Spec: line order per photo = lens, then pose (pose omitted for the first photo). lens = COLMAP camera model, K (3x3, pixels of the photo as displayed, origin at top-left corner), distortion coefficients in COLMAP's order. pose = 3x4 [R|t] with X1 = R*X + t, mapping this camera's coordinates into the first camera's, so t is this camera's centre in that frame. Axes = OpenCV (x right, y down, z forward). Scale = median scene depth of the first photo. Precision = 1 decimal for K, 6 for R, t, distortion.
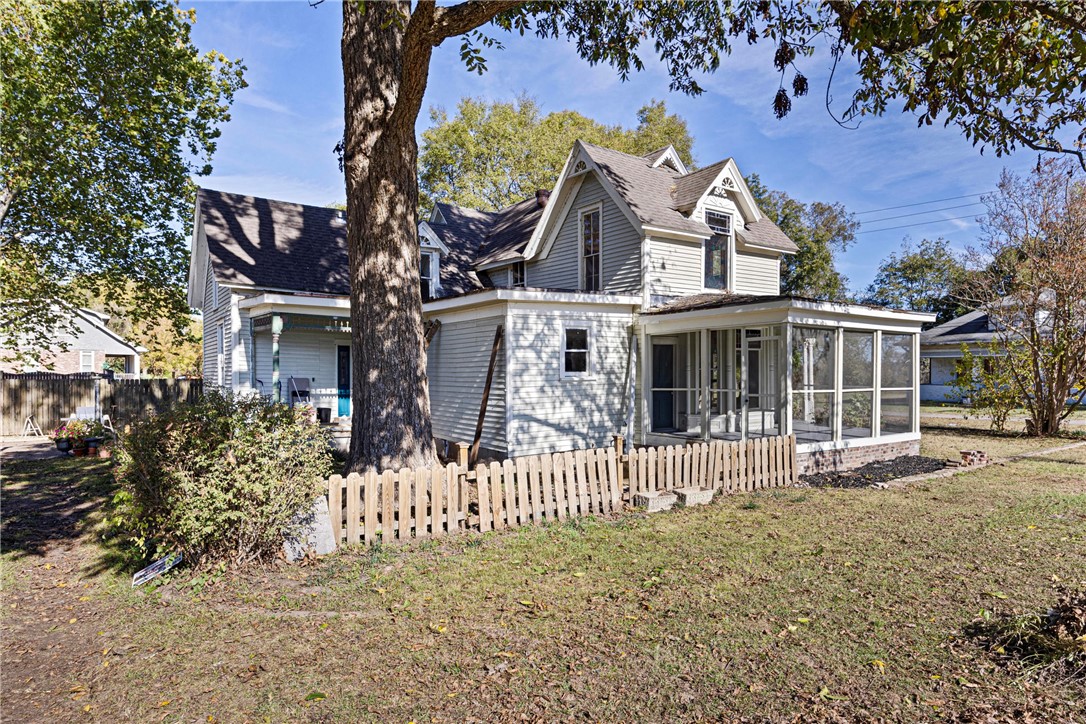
lens RADIAL K [[677.2, 0, 540.0], [0, 677.2, 371.5], [0, 0, 1]] dist [0.002725, -0.000312]
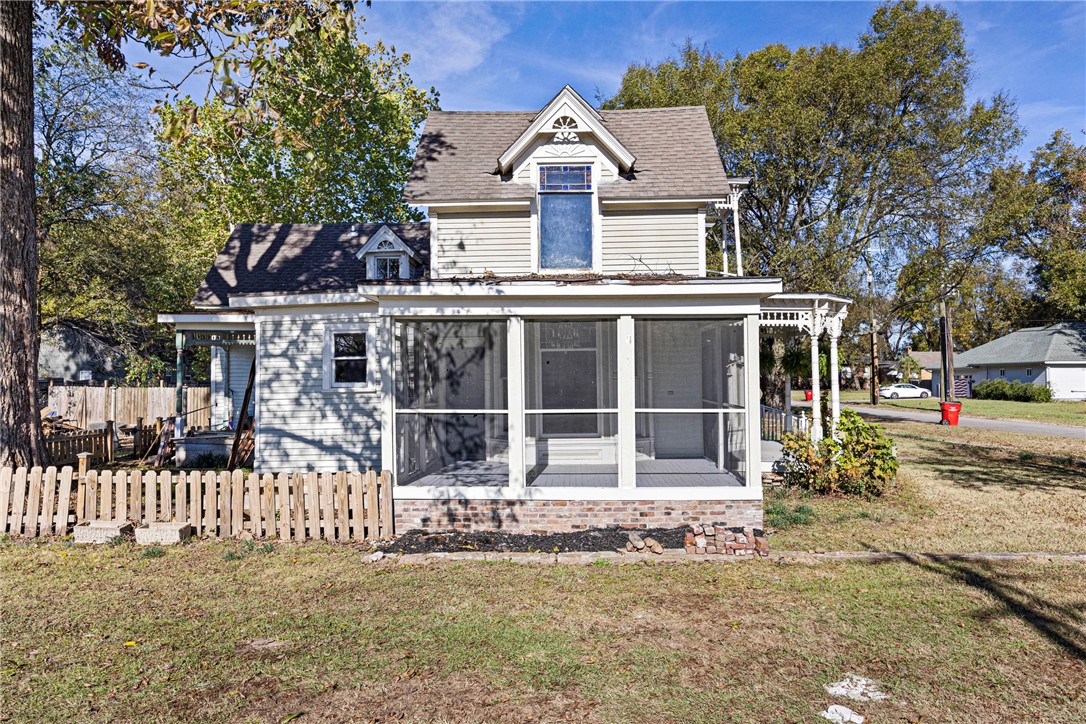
lens RADIAL K [[730.4, 0, 527.6], [0, 730.4, 352.6], [0, 0, 1]] dist [0.000915, 0.002161]
pose [[0.782005, -0.025415, -0.622754, 0.831675], [0.004480, 0.999372, -0.035159, -0.003434], [0.623256, 0.024704, 0.781627, 0.414671]]
